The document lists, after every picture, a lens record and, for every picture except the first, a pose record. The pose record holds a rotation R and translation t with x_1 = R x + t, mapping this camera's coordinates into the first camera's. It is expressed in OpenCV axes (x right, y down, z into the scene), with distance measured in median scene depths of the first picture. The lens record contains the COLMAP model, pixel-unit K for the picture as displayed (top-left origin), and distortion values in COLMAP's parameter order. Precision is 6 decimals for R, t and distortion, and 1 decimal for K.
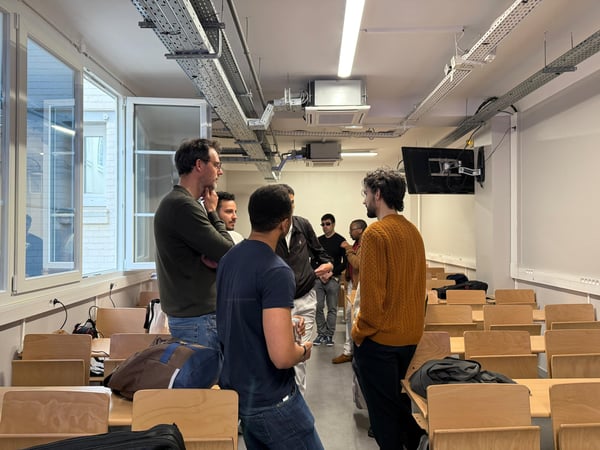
lens RADIAL K [[427.4, 0, 301.4], [0, 427.4, 228.6], [0, 0, 1]] dist [0.046299, -0.051512]
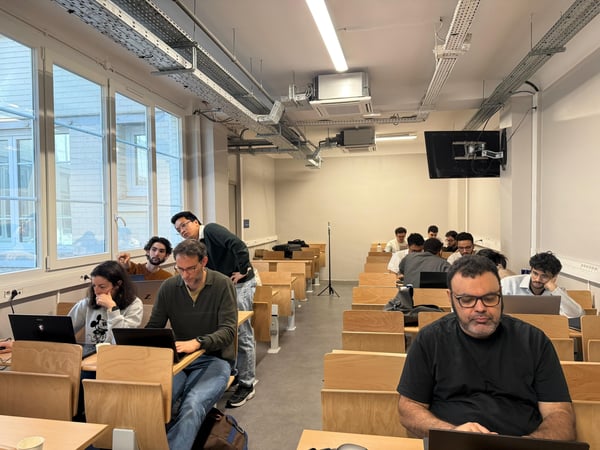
lens RADIAL K [[427.4, 0, 299.8], [0, 427.4, 226.6], [0, 0, 1]] dist [0.046299, -0.051512]
pose [[0.981697, -0.002625, -0.190433, 0.184547], [0.009618, 0.999312, 0.035806, -0.009719], [0.190208, -0.036983, 0.981047, -0.062030]]
